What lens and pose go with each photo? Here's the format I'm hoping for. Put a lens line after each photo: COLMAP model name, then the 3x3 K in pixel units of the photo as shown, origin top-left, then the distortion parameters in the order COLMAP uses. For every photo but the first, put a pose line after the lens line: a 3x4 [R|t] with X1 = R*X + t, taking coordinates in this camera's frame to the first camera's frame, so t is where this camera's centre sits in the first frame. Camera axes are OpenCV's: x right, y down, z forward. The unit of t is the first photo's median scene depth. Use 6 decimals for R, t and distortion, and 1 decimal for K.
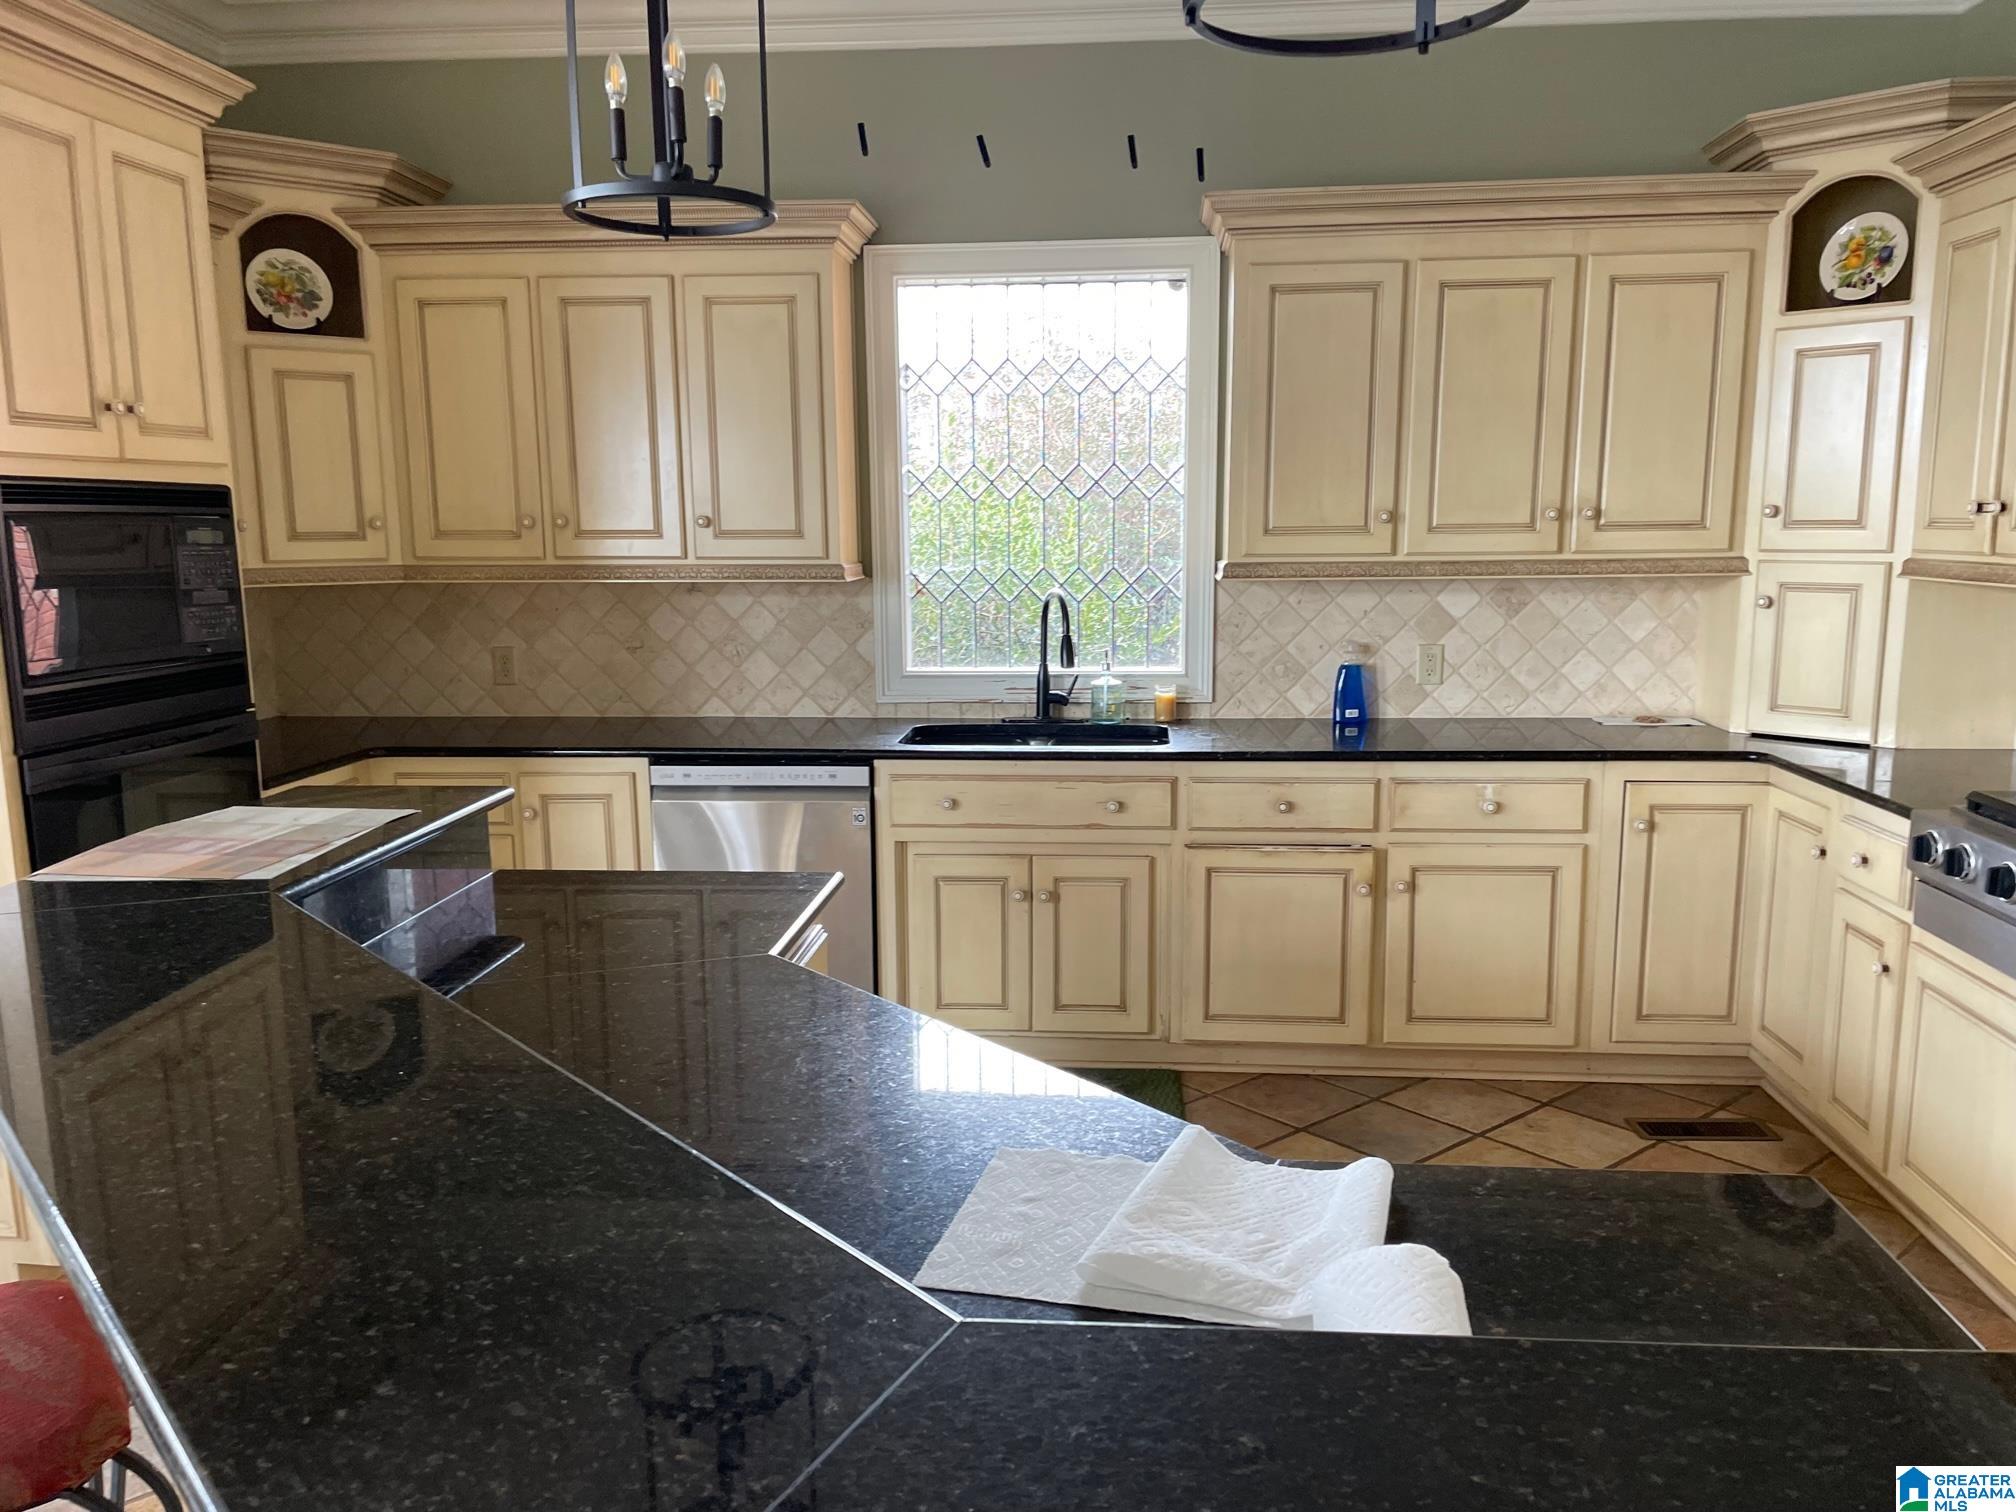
lens RADIAL K [[1522.0, 0, 1021.6], [0, 1522.0, 770.3], [0, 0, 1]] dist [0.087700, -0.111366]
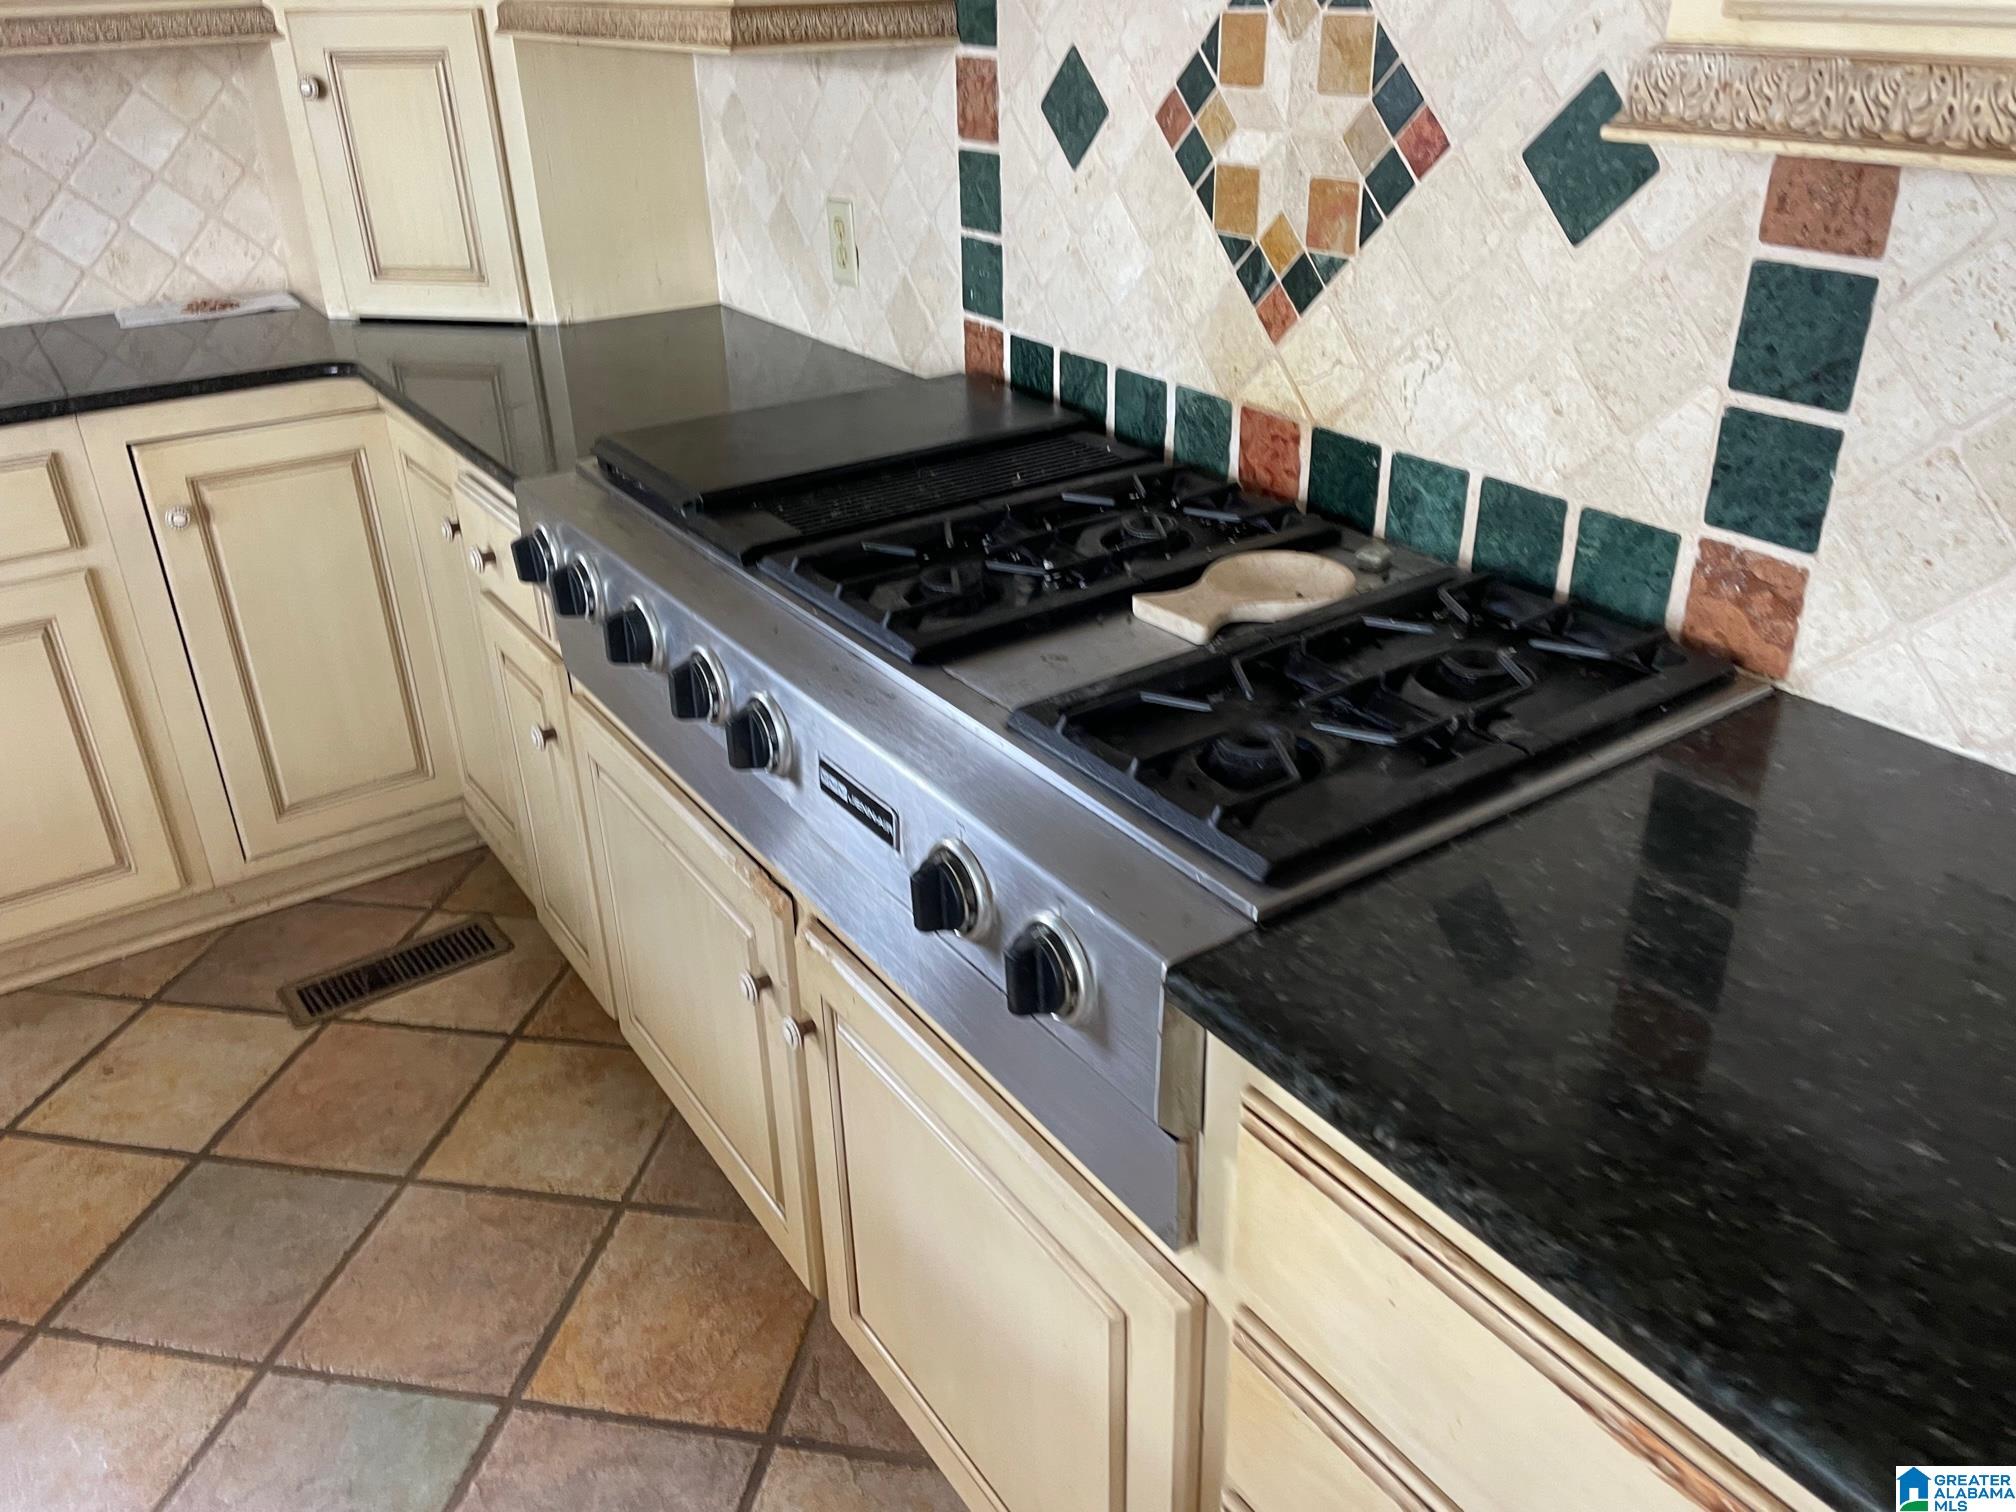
lens RADIAL K [[1522.0, 0, 1017.9], [0, 1522.0, 742.7], [0, 0, 1]] dist [0.087700, -0.111366]
pose [[0.780258, -0.289382, 0.554487, 0.279252], [0.115857, 0.938058, 0.326535, -0.034913], [-0.614634, -0.190540, 0.765454, 0.322214]]
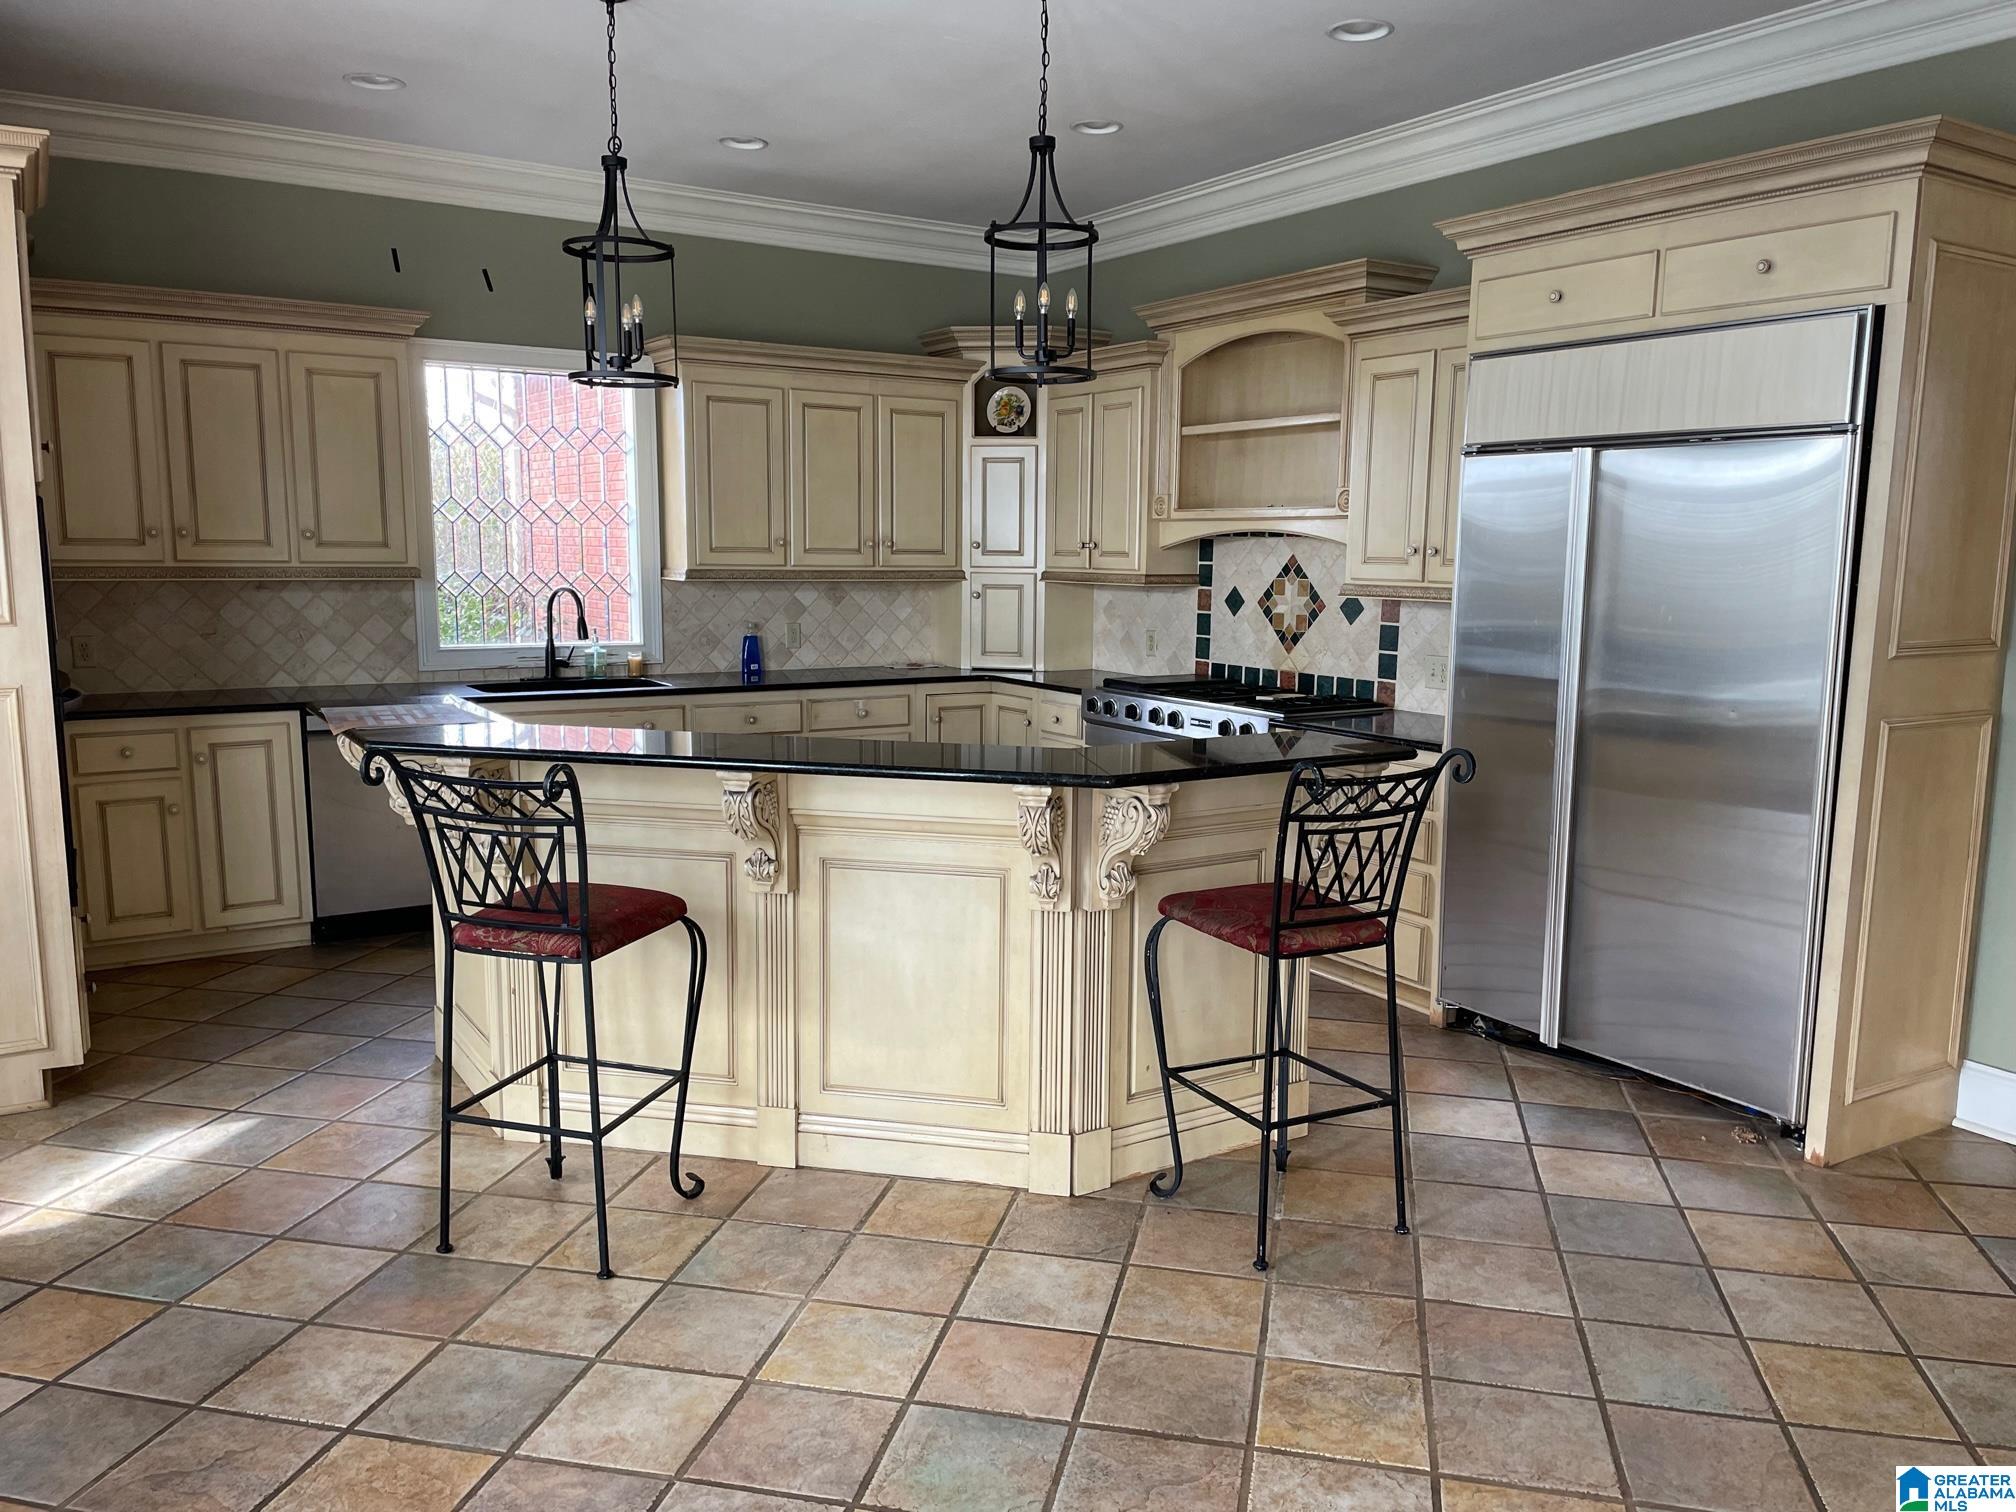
lens RADIAL K [[1522.0, 0, 1017.2], [0, 1522.0, 774.0], [0, 0, 1]] dist [0.087700, -0.111366]
pose [[0.801277, -0.072183, 0.593924, -0.536099], [0.080803, 0.996656, 0.012117, 0.079763], [-0.592813, 0.038282, 0.804430, -0.443006]]
